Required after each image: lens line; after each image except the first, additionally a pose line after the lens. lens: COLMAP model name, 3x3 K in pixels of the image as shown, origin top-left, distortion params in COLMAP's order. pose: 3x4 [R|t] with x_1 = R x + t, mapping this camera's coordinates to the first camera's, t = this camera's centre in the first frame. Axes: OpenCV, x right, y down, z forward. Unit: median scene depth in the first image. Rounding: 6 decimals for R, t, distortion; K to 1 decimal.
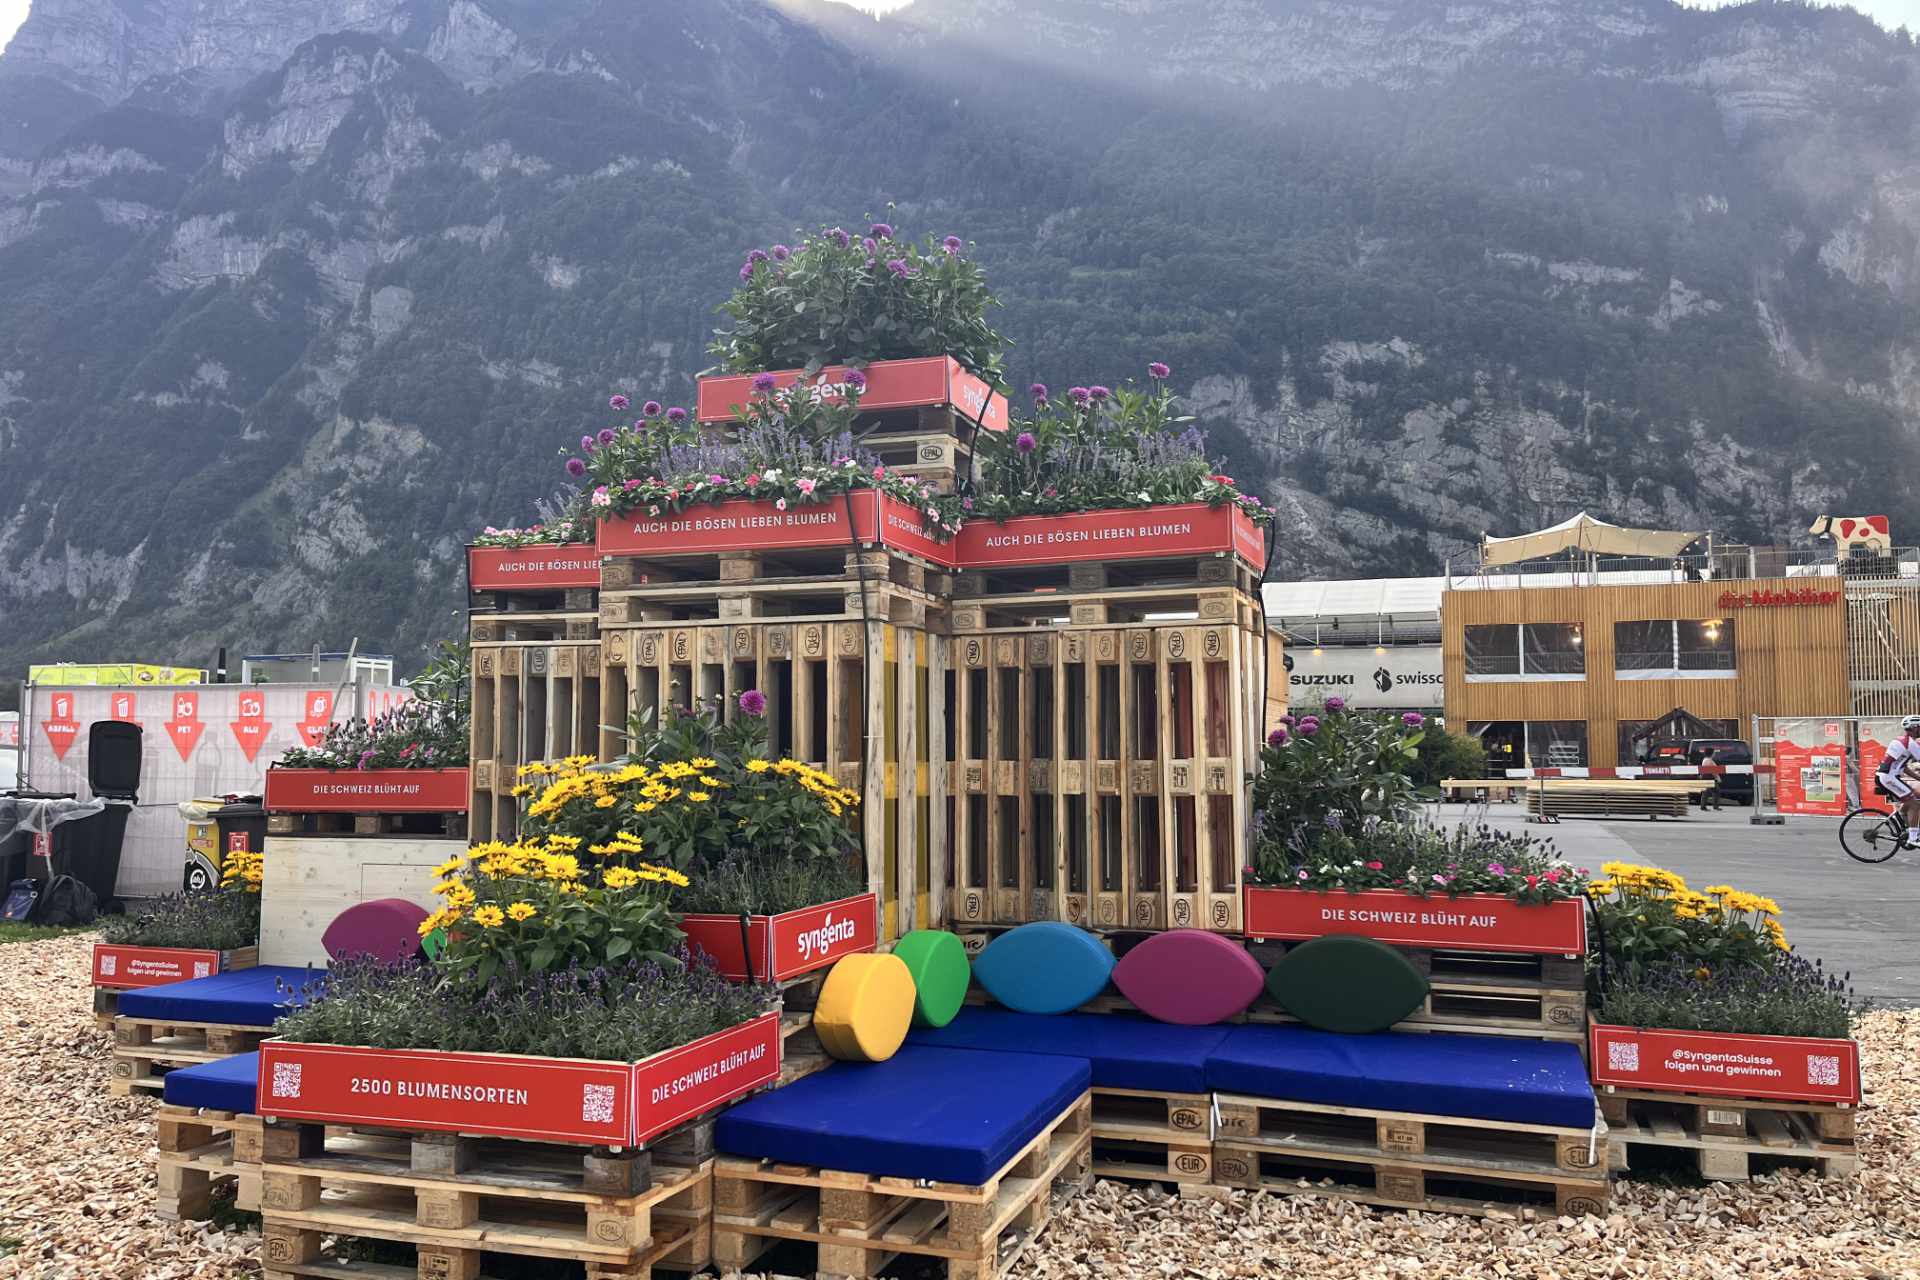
lens RADIAL K [[1466.7, 0, 968.0], [0, 1466.7, 658.1], [0, 0, 1]] dist [0.039727, 0.001655]
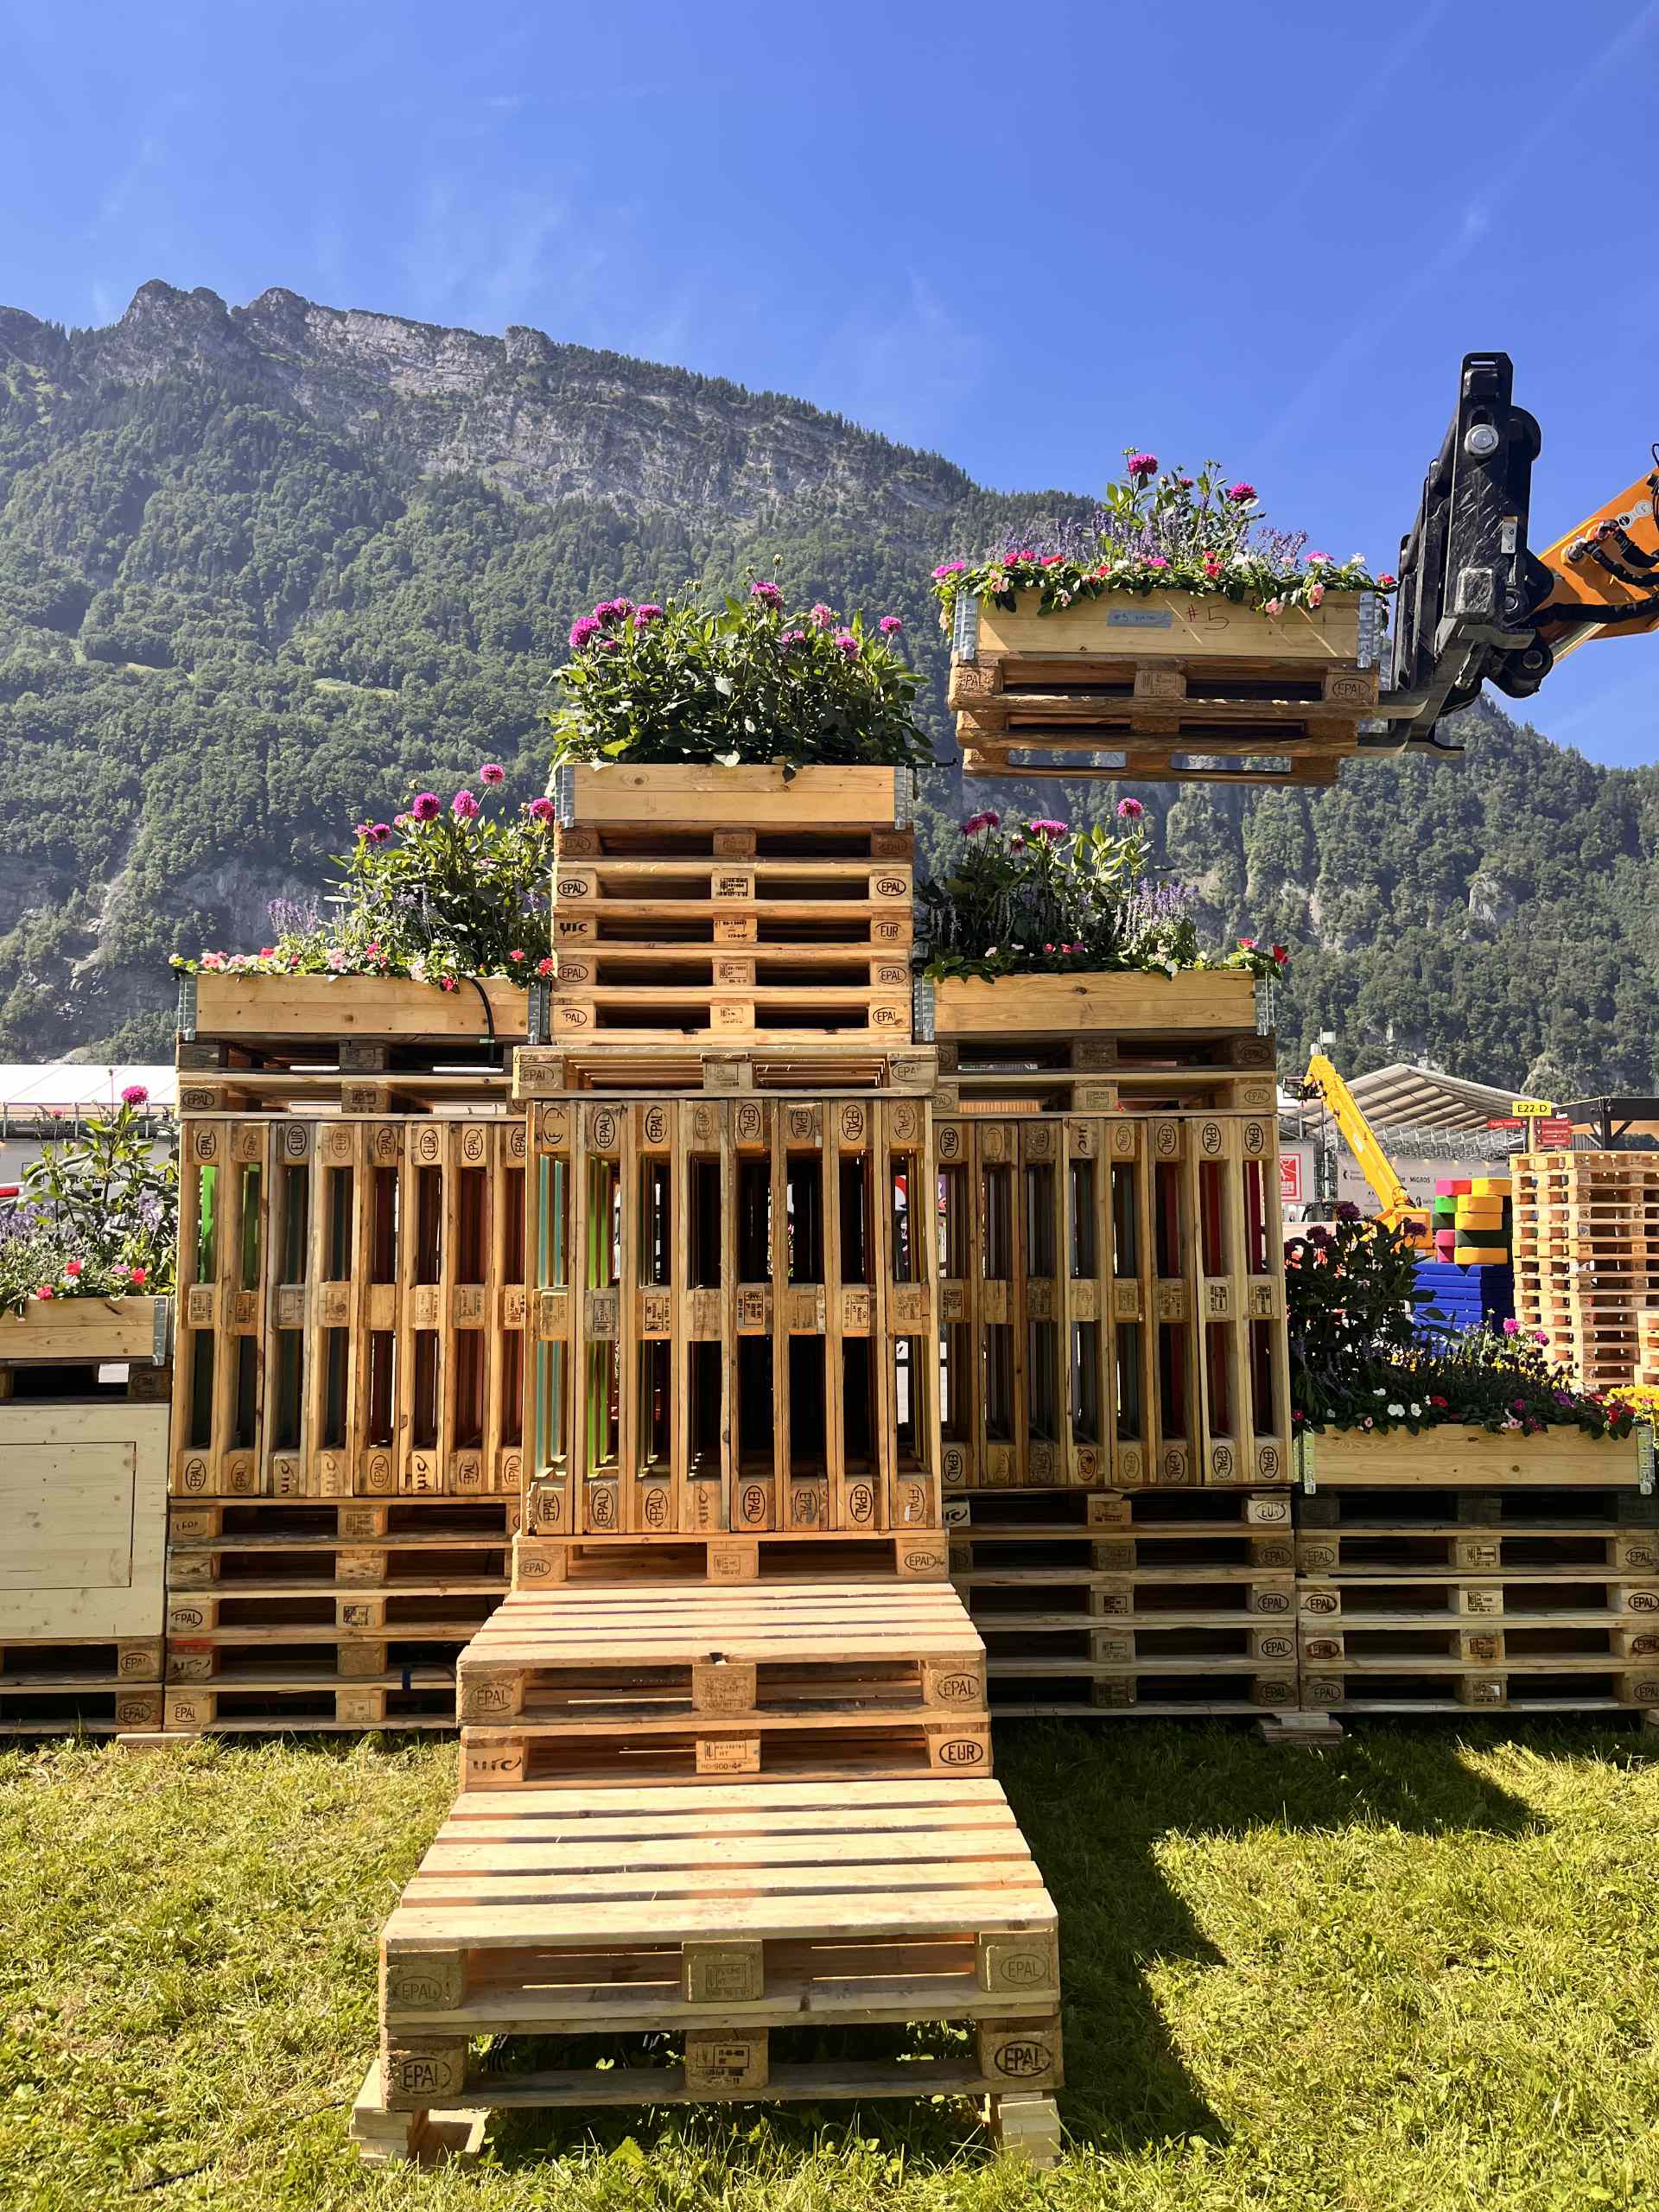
lens RADIAL K [[1702.6, 0, 829.5], [0, 1702.6, 1106.0], [0, 0, 1]] dist [0.010779, 0.002808]
pose [[0.925695, 0.029553, 0.377114, -0.413734], [-0.018911, 0.999312, -0.031892, 0.006842], [-0.377797, 0.022390, 0.925618, 0.183629]]
